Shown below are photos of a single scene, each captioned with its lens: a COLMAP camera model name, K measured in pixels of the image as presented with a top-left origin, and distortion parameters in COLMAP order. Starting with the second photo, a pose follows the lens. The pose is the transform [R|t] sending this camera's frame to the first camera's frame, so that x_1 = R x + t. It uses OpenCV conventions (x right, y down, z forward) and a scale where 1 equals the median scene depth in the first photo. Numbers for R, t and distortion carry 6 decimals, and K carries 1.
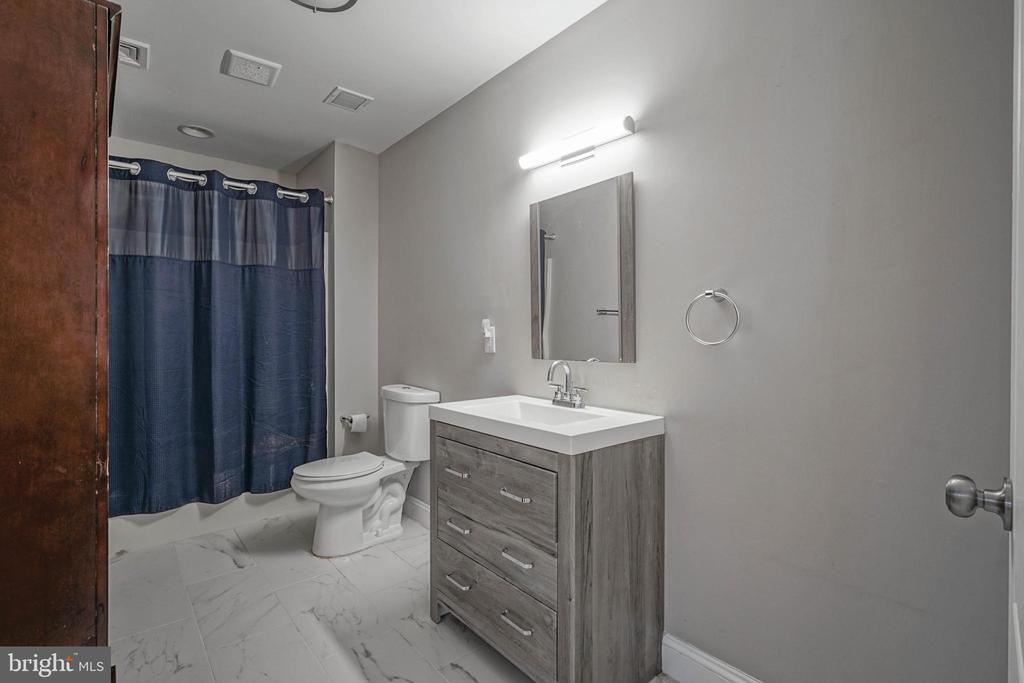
lens RADIAL K [[473.3, 0, 504.3], [0, 473.3, 335.7], [0, 0, 1]] dist [-0.004015, 0.002952]
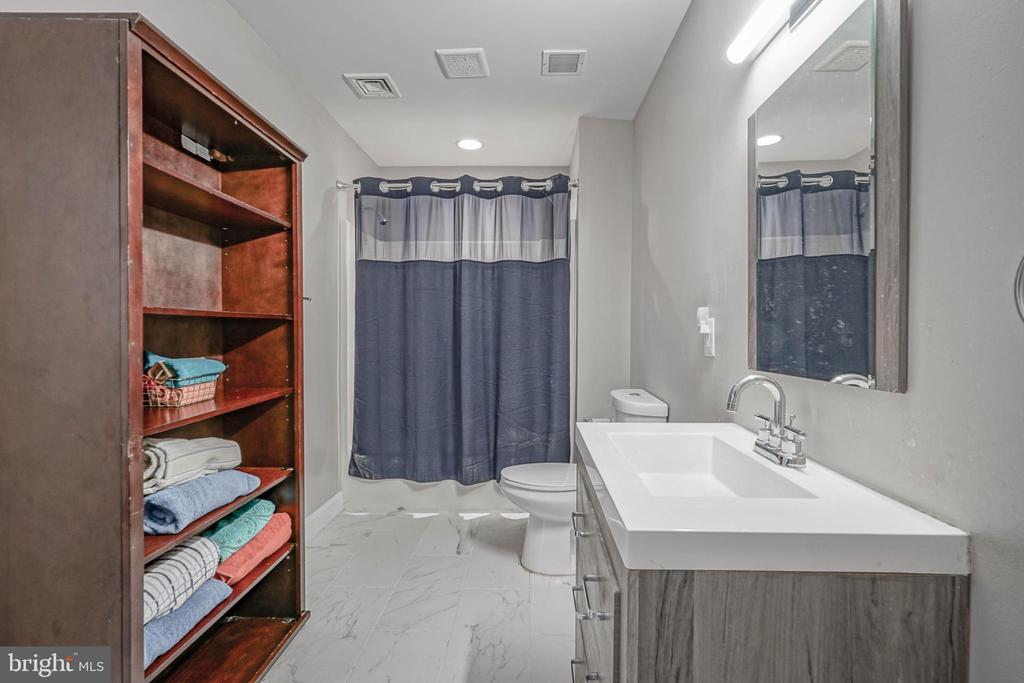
lens RADIAL K [[473.3, 0, 516.9], [0, 473.3, 338.9], [0, 0, 1]] dist [-0.004015, 0.002952]
pose [[0.753193, 0.016622, -0.657590, 0.198993], [-0.004951, 0.999796, 0.019601, -0.001043], [0.657781, -0.011507, 0.753121, 0.285085]]
